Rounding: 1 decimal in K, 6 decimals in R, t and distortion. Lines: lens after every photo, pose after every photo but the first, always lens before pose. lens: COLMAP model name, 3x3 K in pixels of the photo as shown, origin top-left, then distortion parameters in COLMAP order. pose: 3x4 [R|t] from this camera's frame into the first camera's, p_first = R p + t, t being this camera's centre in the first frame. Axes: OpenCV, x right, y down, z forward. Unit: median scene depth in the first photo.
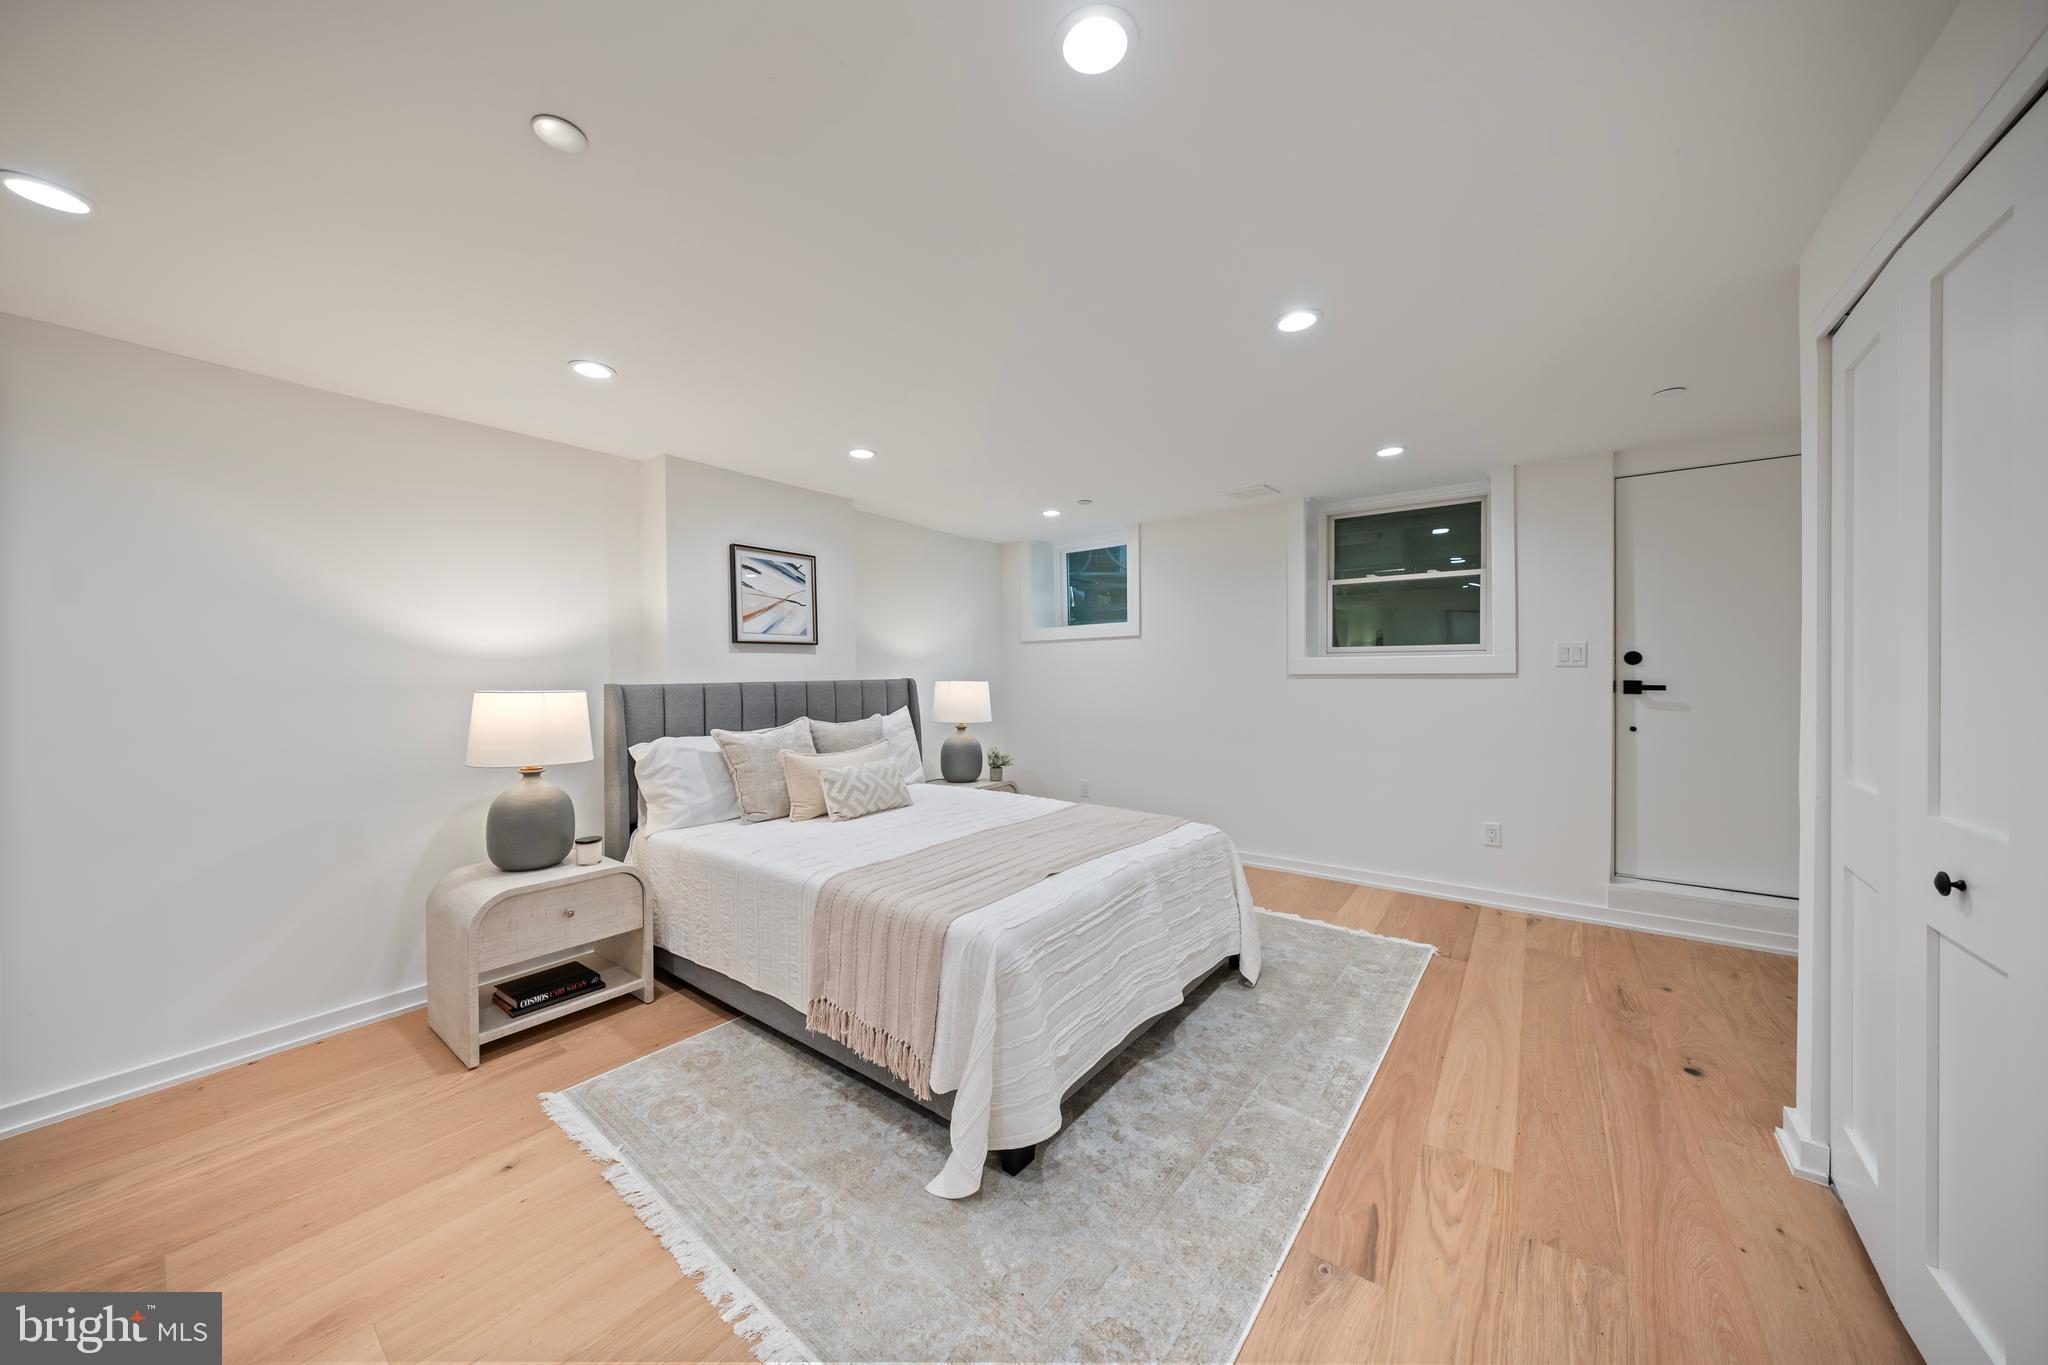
lens RADIAL K [[703.5, 0, 1003.1], [0, 703.5, 657.9], [0, 0, 1]] dist [-0.000982, -0.000259]
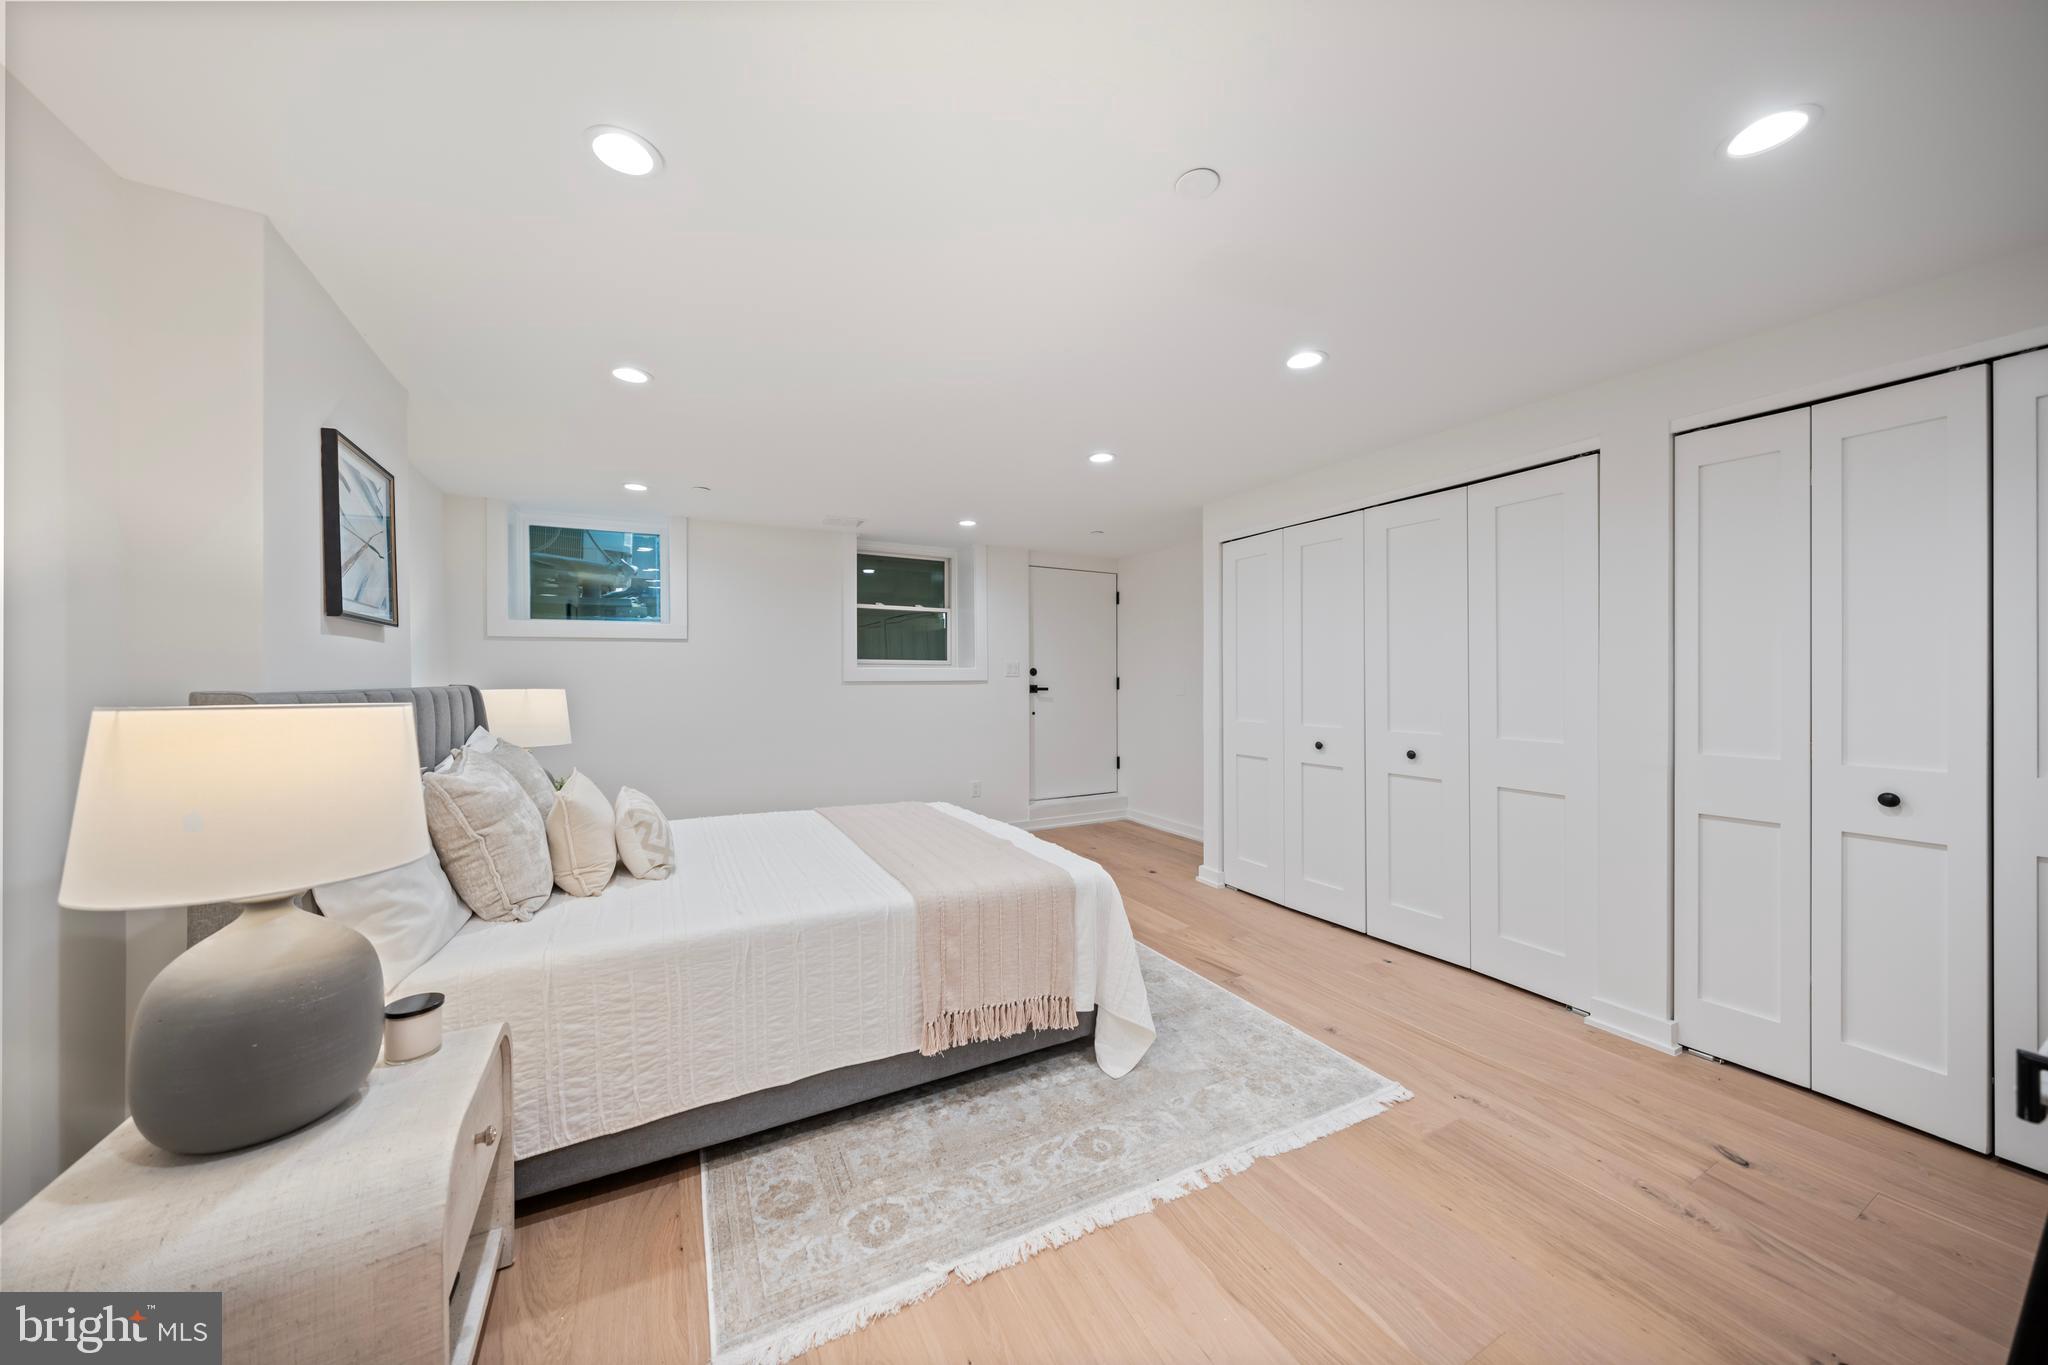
lens RADIAL K [[703.5, 0, 1037.6], [0, 703.5, 669.8], [0, 0, 1]] dist [-0.000982, -0.000259]
pose [[0.390980, 0.018418, 0.920215, -0.696031], [-0.018655, 0.999753, -0.012084, 0.015769], [-0.920210, -0.012442, 0.391227, 0.327902]]
